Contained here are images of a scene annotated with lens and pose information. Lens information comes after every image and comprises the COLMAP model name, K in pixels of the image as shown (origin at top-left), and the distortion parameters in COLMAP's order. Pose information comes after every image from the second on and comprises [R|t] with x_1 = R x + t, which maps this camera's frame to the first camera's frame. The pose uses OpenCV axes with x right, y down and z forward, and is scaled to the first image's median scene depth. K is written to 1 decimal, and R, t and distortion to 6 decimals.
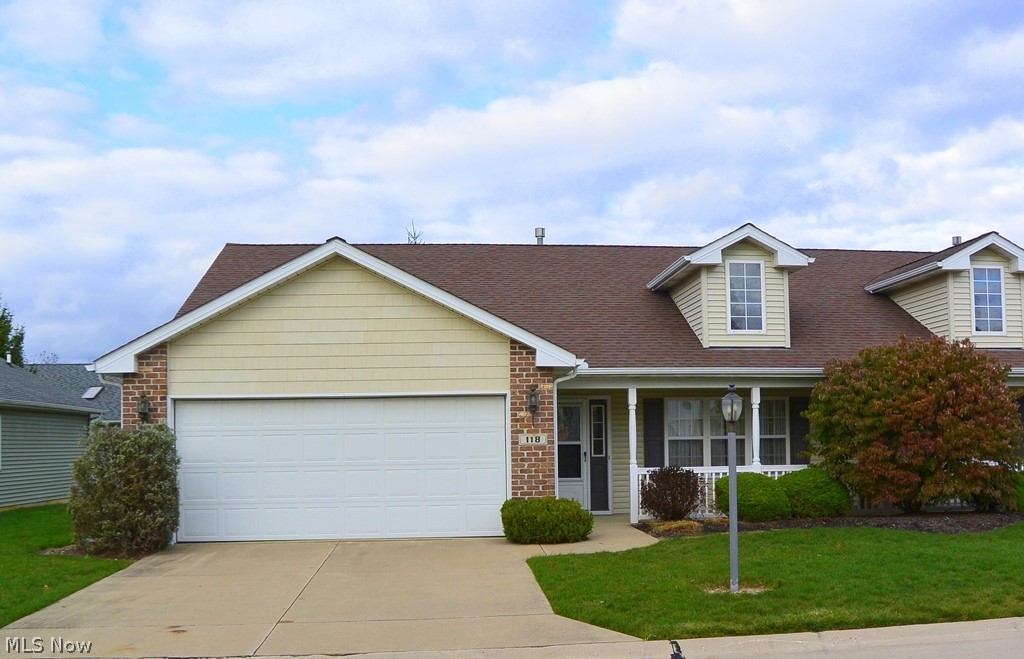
lens RADIAL K [[989.8, 0, 534.1], [0, 989.8, 450.0], [0, 0, 1]] dist [-0.136302, 0.000000]
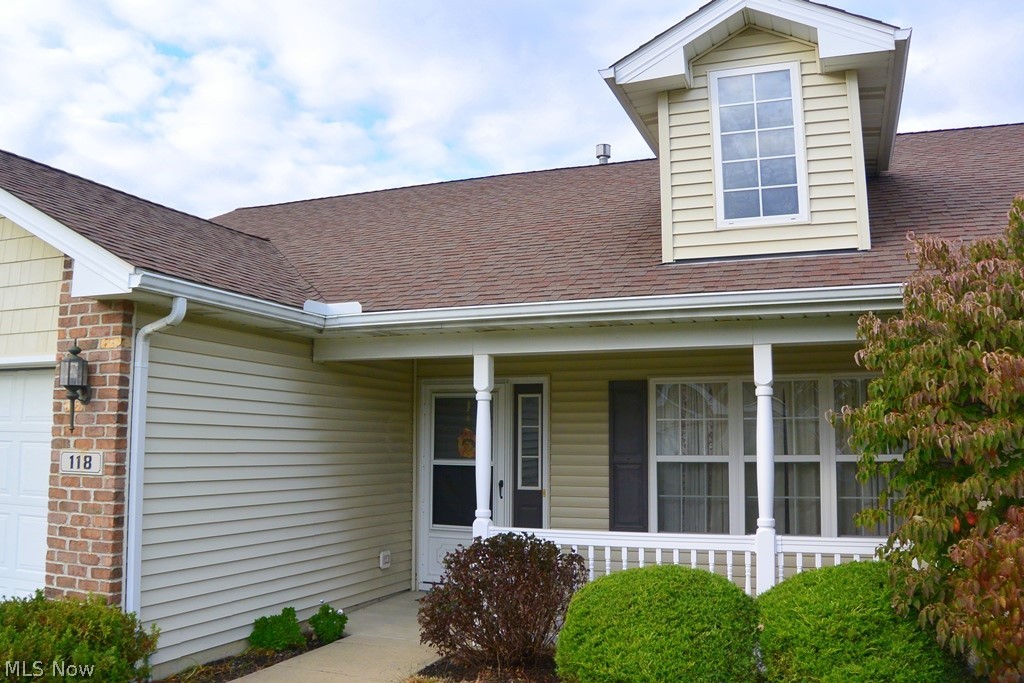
lens RADIAL K [[806.4, 0, 525.1], [0, 806.4, 350.5], [0, 0, 1]] dist [-0.171426, 0.104263]
pose [[0.894113, -0.029556, -0.446866, 0.335108], [-0.020576, 0.994055, -0.106918, -0.027854], [0.447369, 0.104791, 0.888189, 0.776869]]
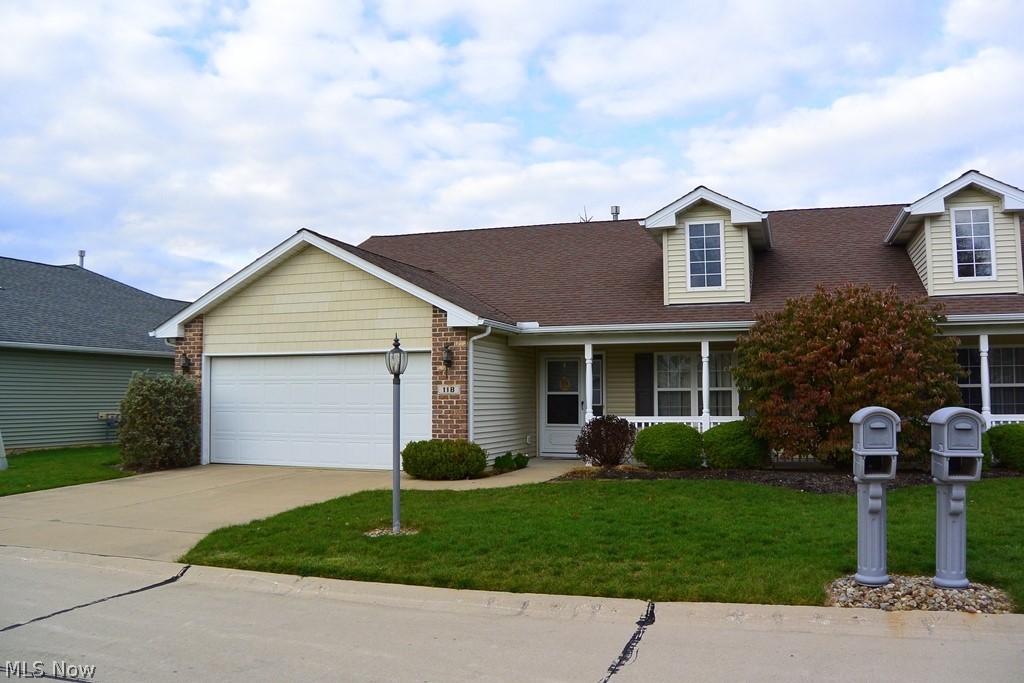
lens RADIAL K [[806.4, 0, 522.1], [0, 806.4, 358.8], [0, 0, 1]] dist [-0.171426, 0.104263]
pose [[0.915461, -0.005880, -0.402363, 0.457384], [-0.013021, 0.998937, -0.044223, -0.006110], [0.402196, 0.045723, 0.914411, 0.170727]]
